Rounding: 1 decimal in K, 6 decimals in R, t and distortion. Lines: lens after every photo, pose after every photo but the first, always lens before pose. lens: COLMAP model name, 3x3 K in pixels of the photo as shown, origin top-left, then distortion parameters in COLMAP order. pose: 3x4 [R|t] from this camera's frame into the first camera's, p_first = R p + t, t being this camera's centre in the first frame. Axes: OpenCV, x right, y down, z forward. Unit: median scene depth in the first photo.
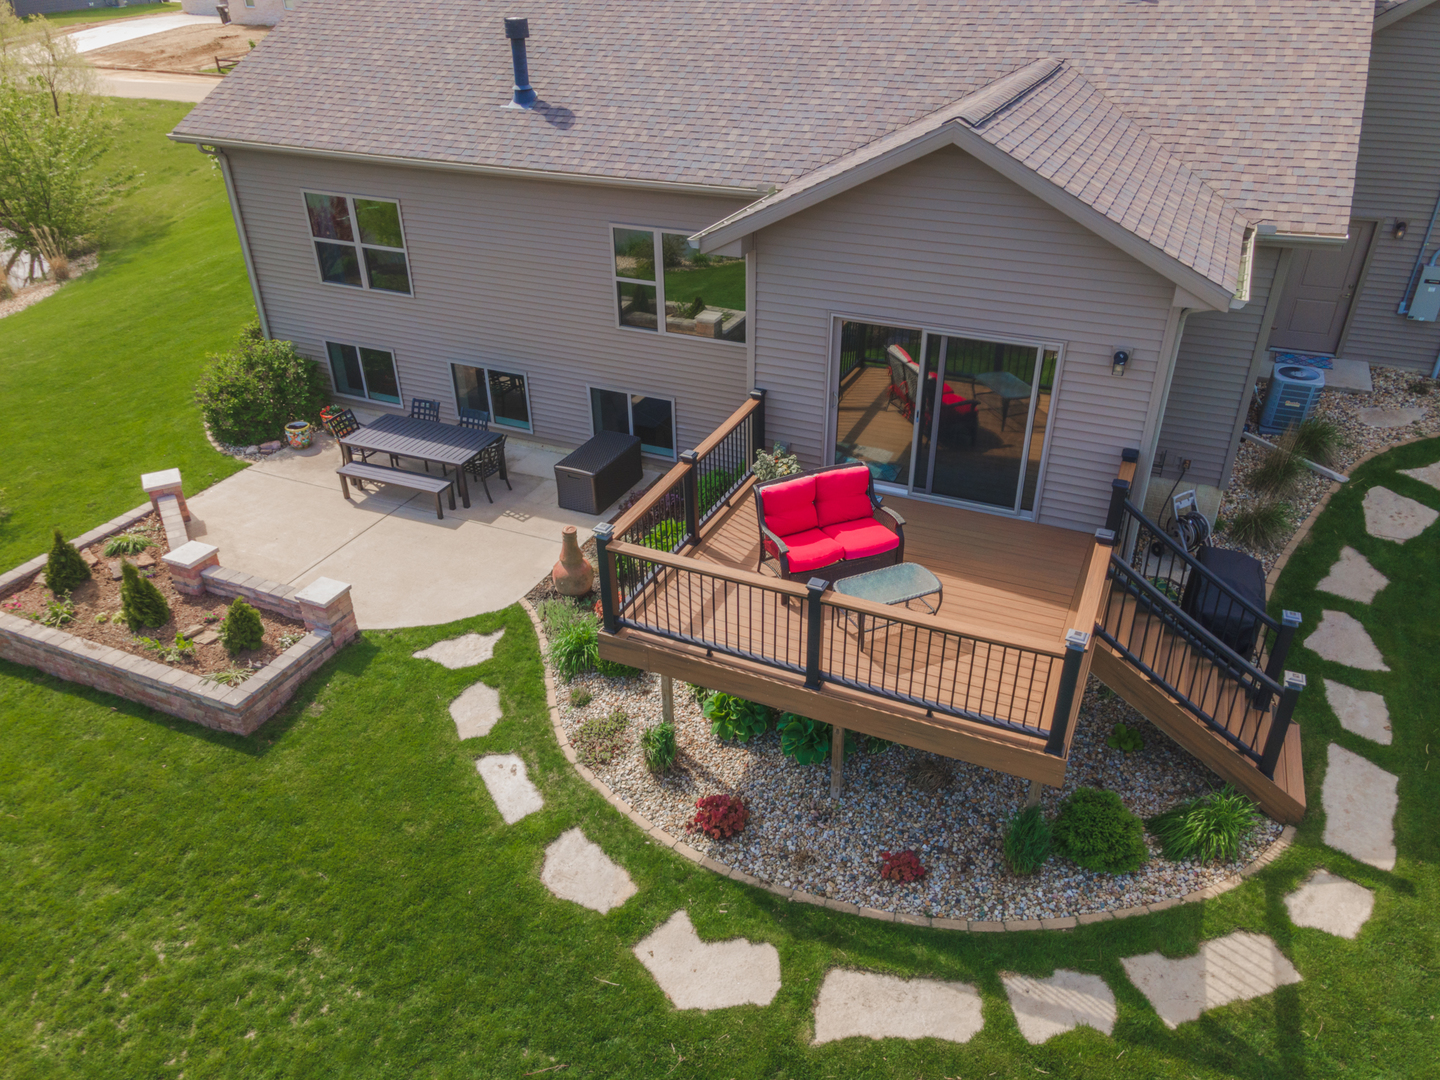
lens RADIAL K [[1049.4, 0, 723.2], [0, 1049.4, 539.1], [0, 0, 1]] dist [0.034095, 0.019778]
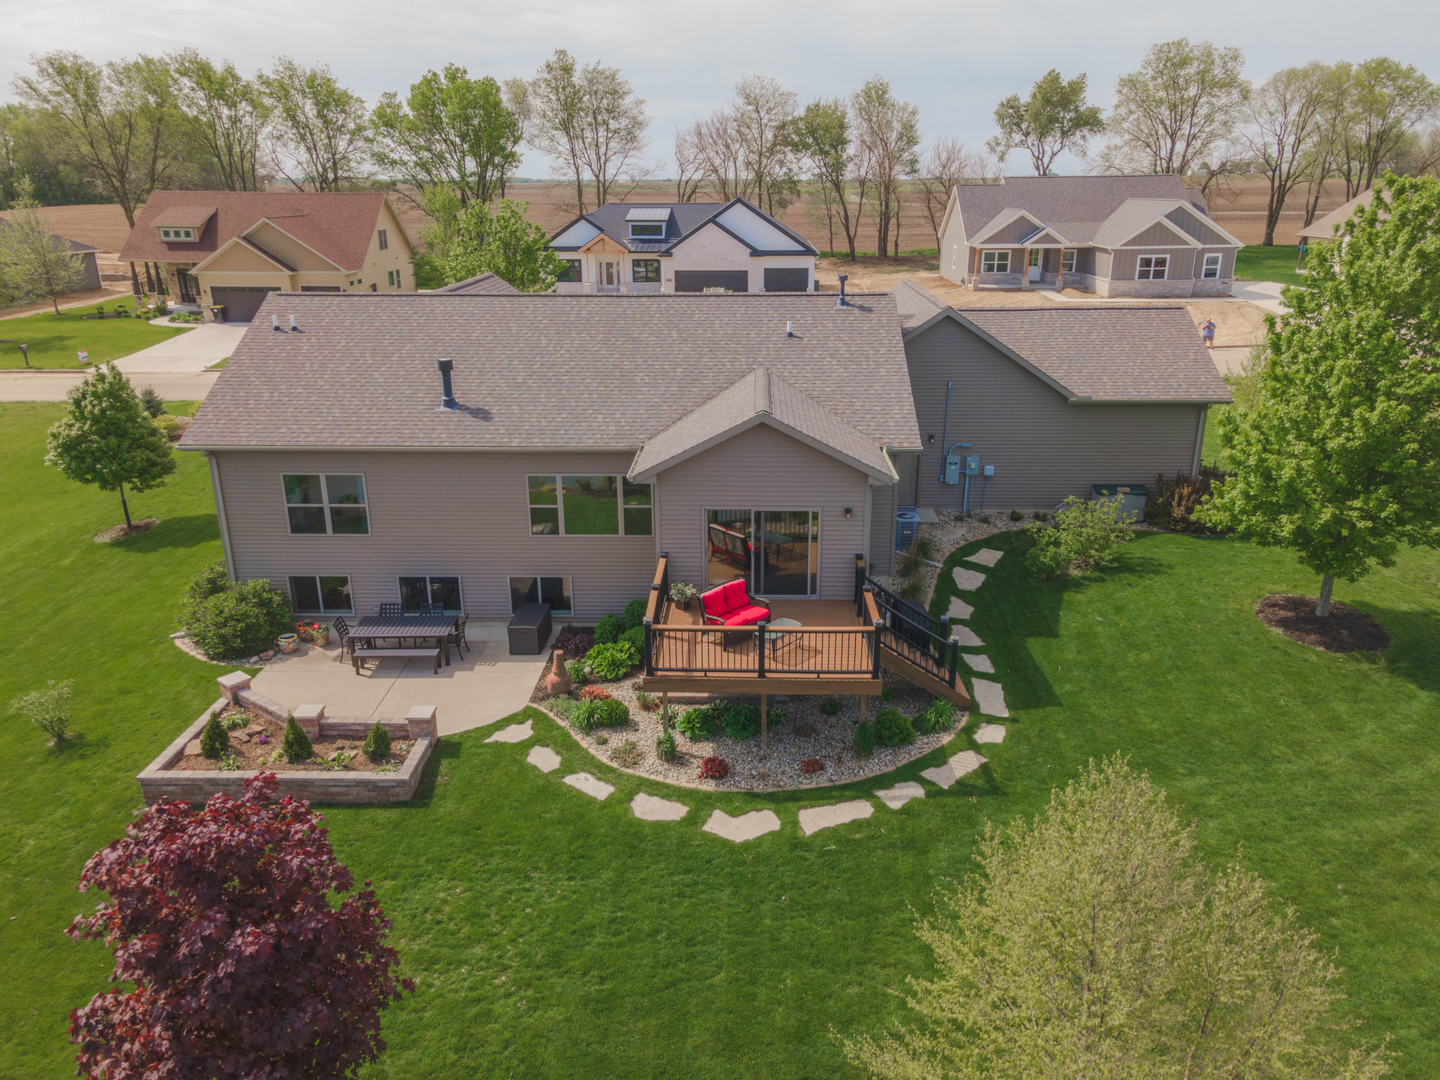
lens RADIAL K [[1049.4, 0, 723.3], [0, 1049.4, 537.3], [0, 0, 1]] dist [0.034095, 0.019778]
pose [[0.921731, -0.120138, 0.368754, -0.578797], [0.192138, 0.967381, -0.165099, 0.162286], [-0.336891, 0.223029, 0.914747, -0.750258]]
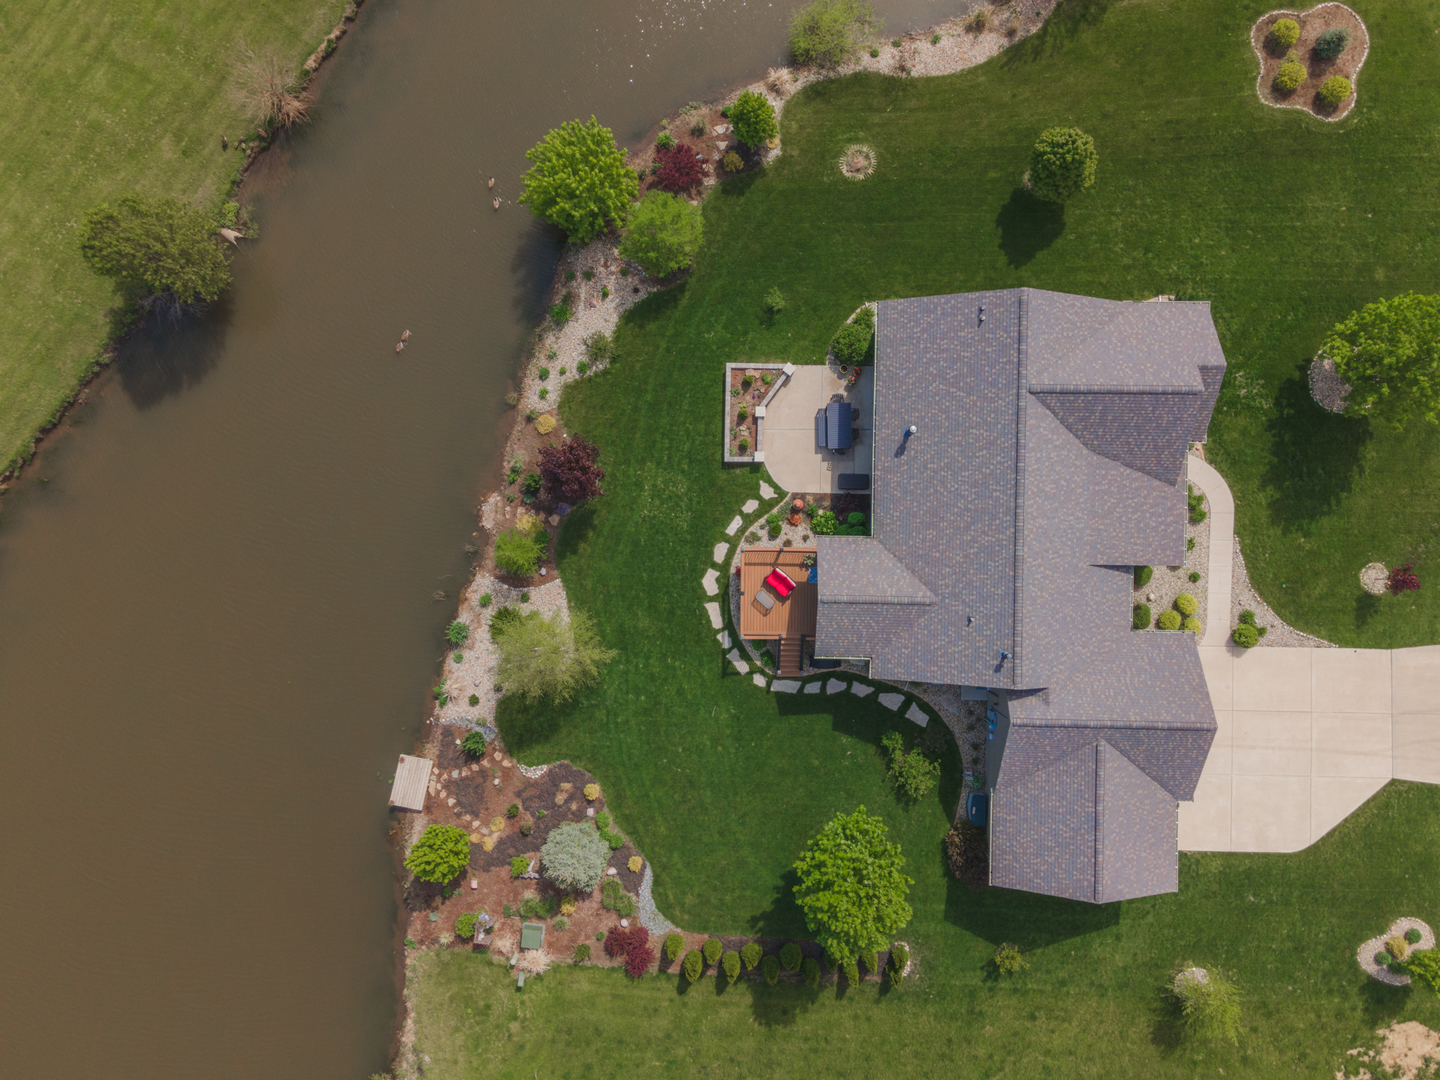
lens RADIAL K [[1049.4, 0, 713.5], [0, 1049.4, 530.9], [0, 0, 1]] dist [0.034095, 0.019778]
pose [[0.400537, 0.916280, -0.000577, -0.210881], [-0.447837, 0.196314, 0.872298, -3.725145], [0.799382, -0.349129, 0.488975, -1.347259]]
